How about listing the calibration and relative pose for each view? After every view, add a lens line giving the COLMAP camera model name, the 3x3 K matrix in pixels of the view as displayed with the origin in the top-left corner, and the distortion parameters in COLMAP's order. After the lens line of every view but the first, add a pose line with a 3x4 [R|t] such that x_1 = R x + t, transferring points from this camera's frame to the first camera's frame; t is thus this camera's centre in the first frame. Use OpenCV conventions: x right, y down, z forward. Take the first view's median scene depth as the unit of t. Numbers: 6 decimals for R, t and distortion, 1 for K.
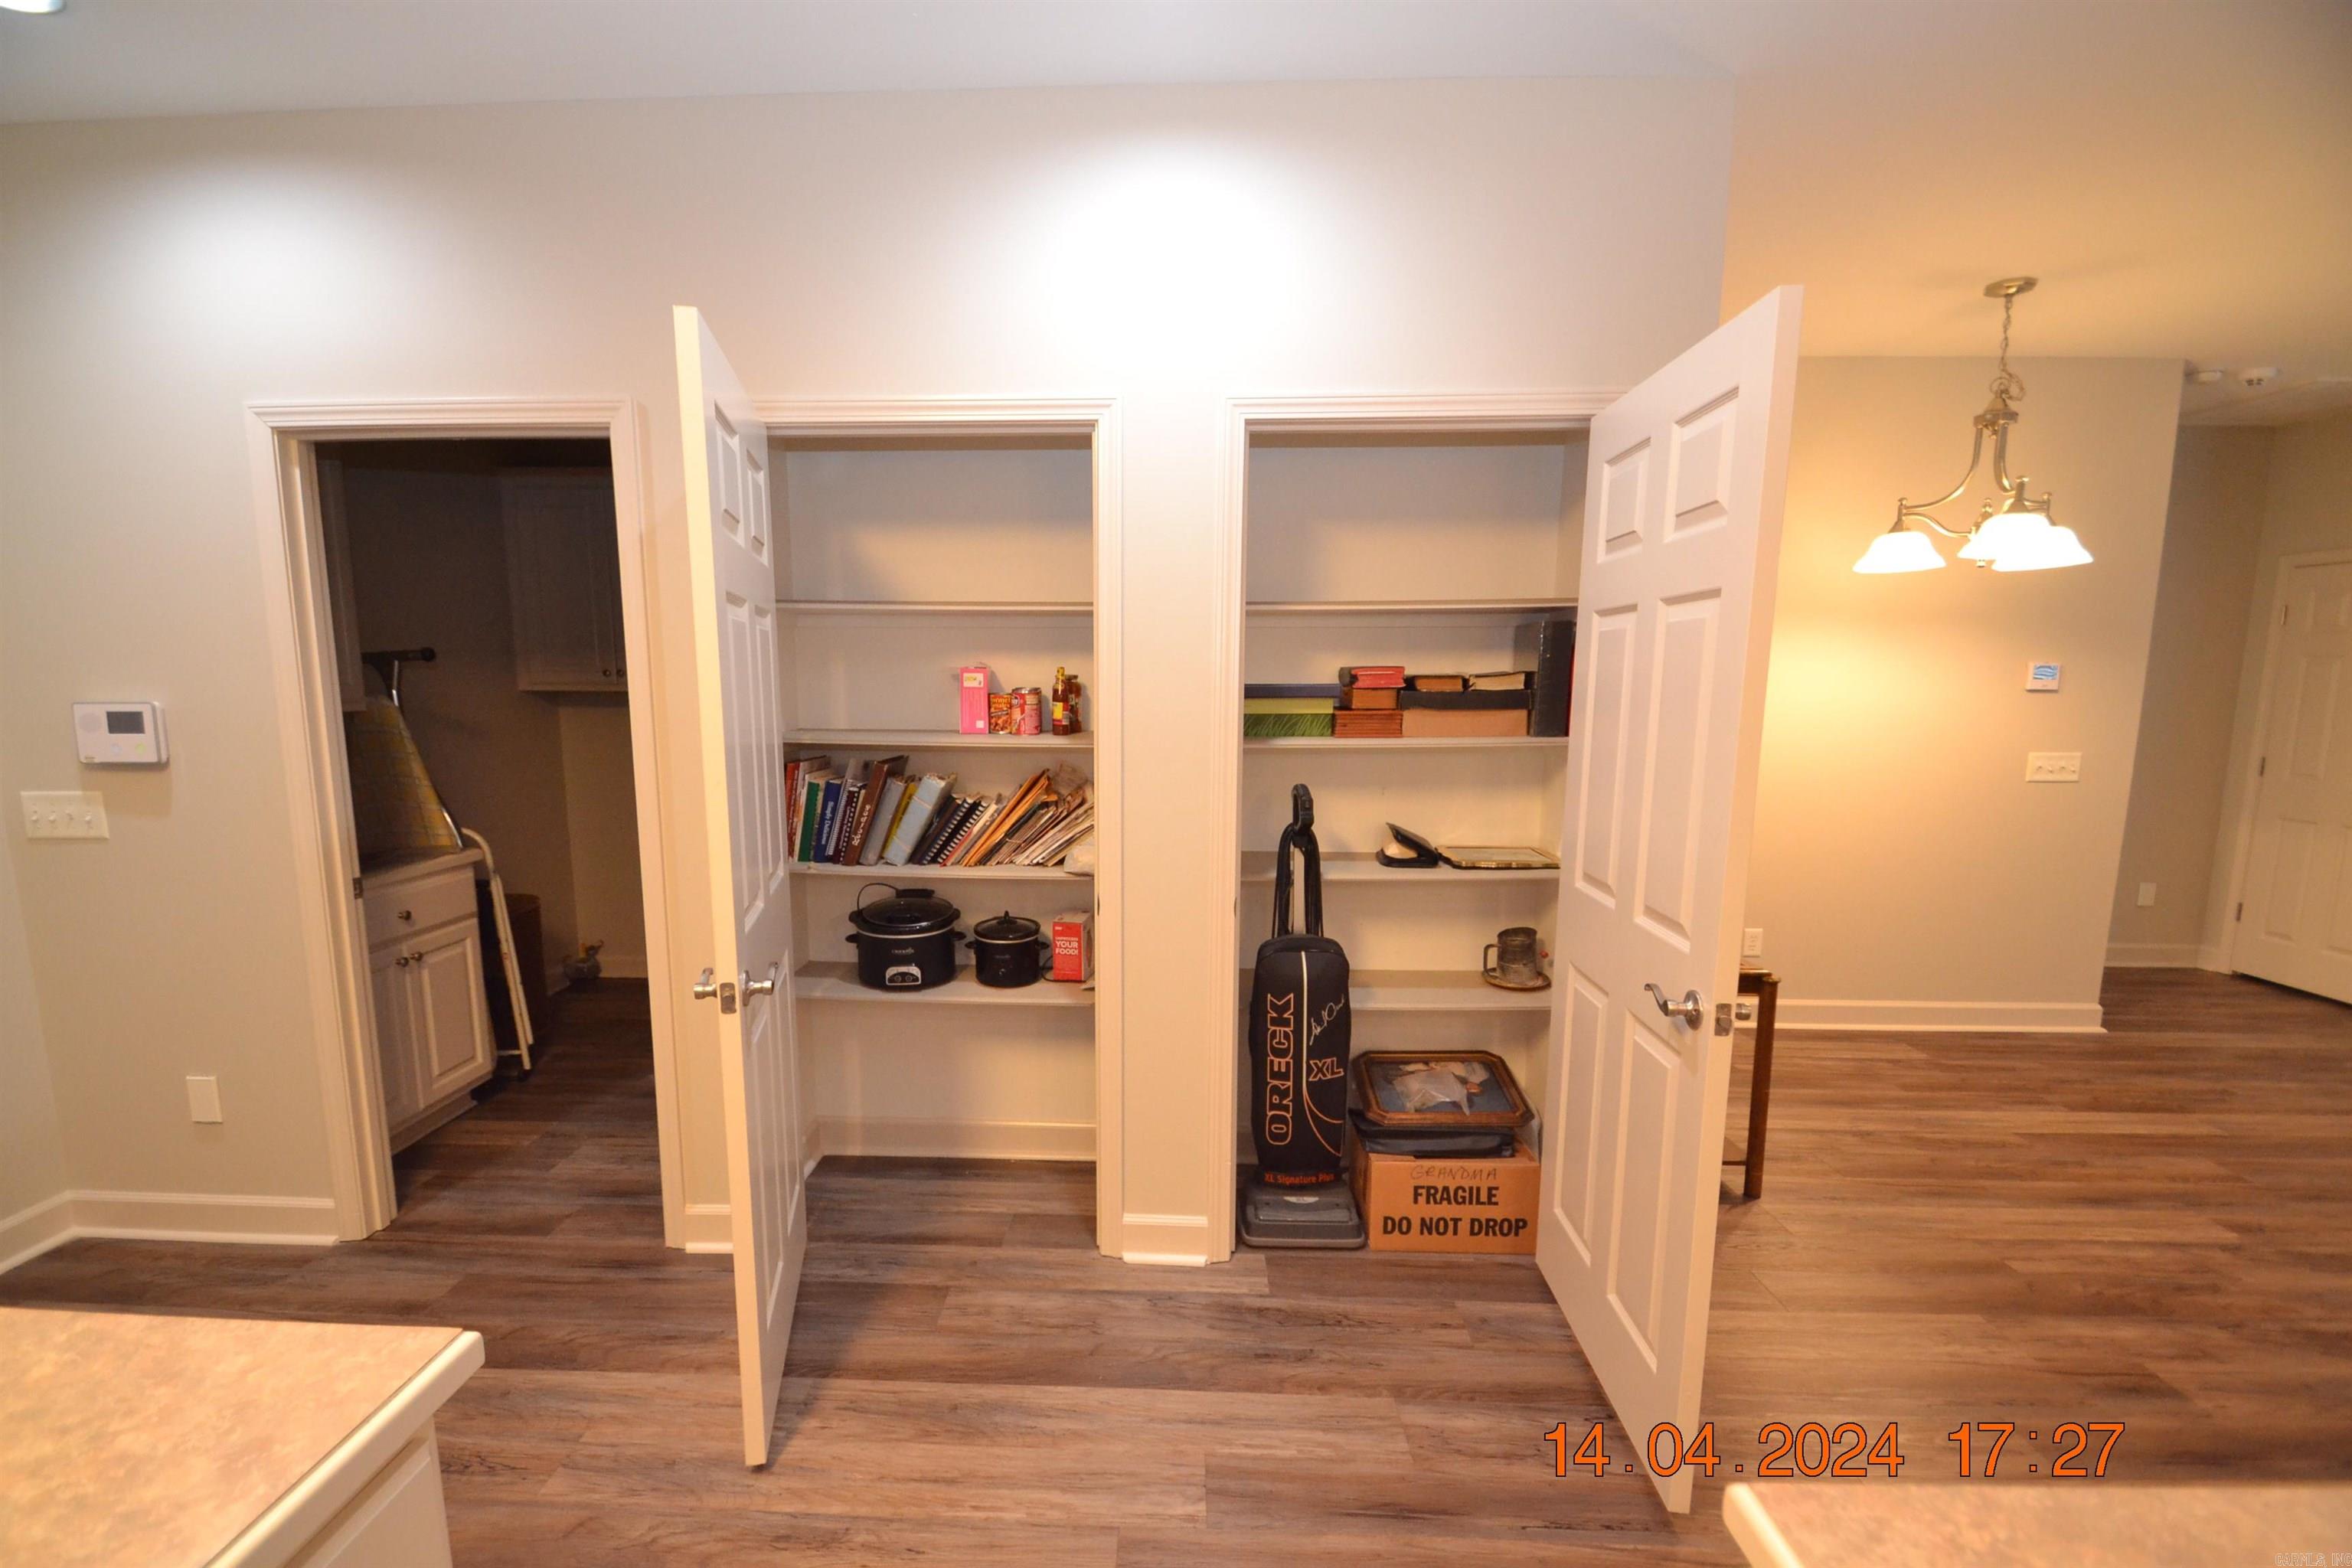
lens RADIAL K [[1042.1, 0, 1140.5], [0, 1042.1, 834.9], [0, 0, 1]] dist [0.016767, -0.016601]
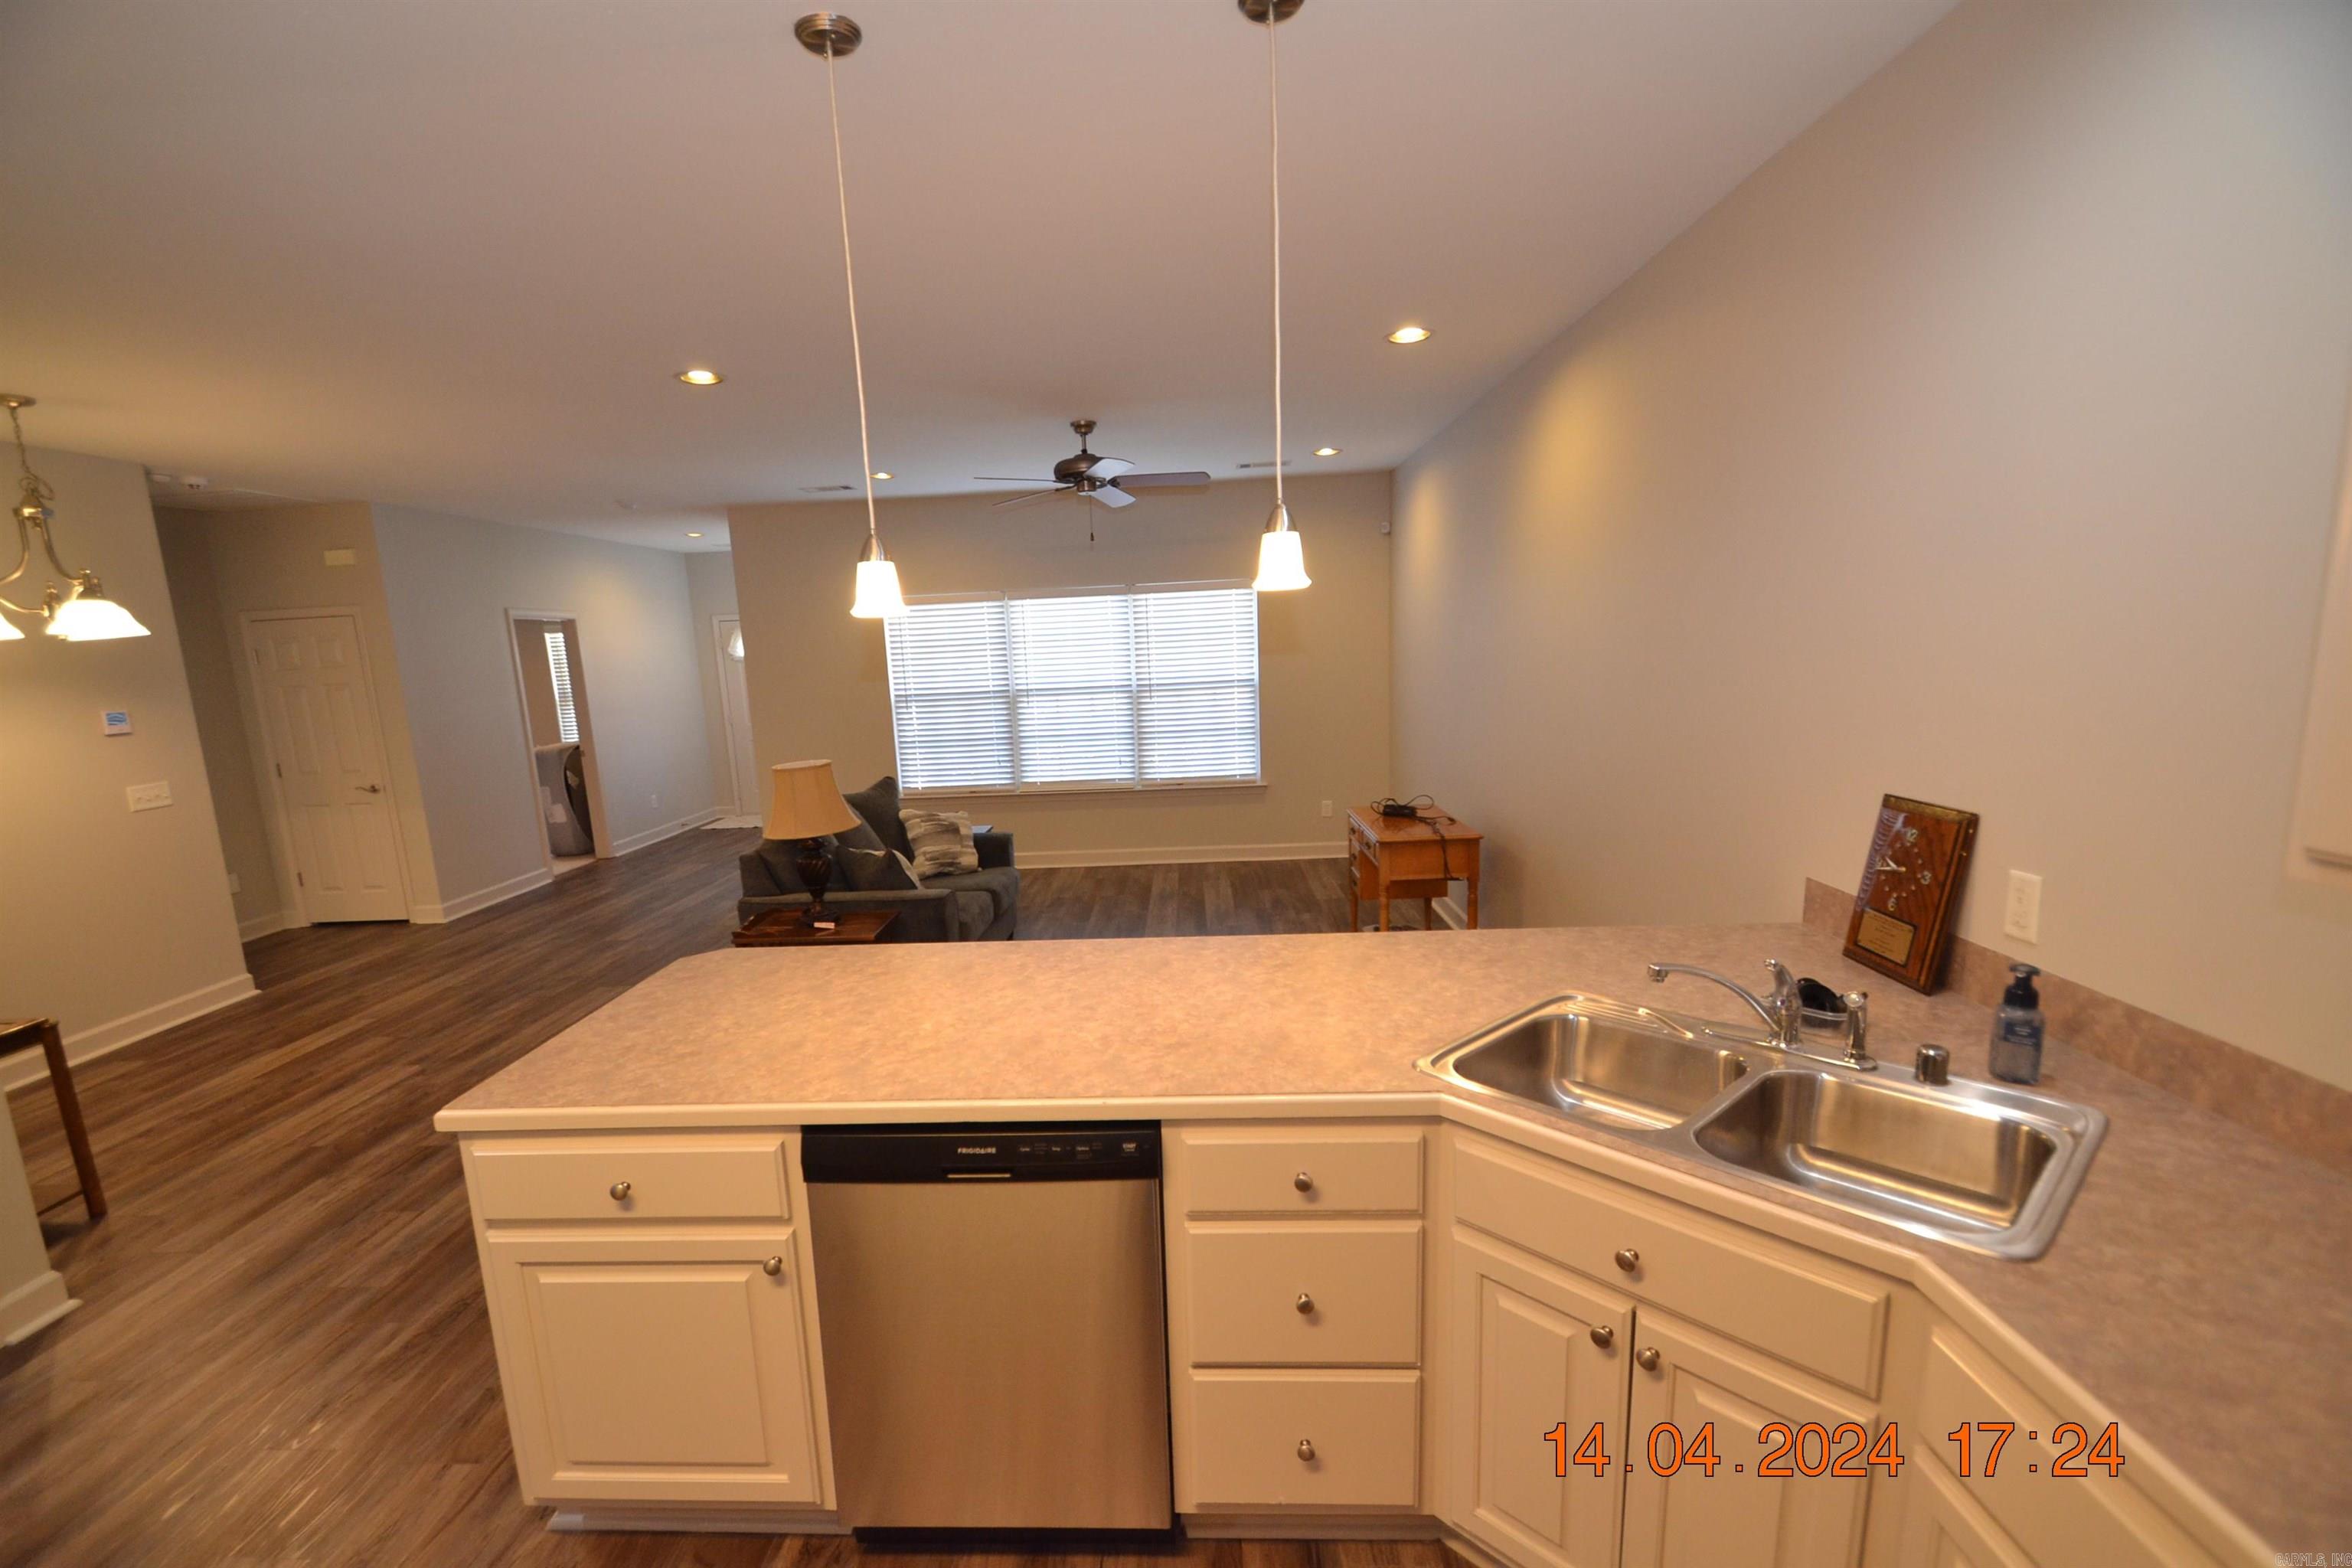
lens RADIAL K [[1030.0, 0, 1124.7], [0, 1030.0, 842.2], [0, 0, 1]] dist [0.023071, -0.019089]
pose [[0.011279, -0.191452, 0.981437, -0.417514], [0.189144, 0.964189, 0.185914, -0.036273], [-0.981885, 0.183536, 0.047087, -0.201292]]
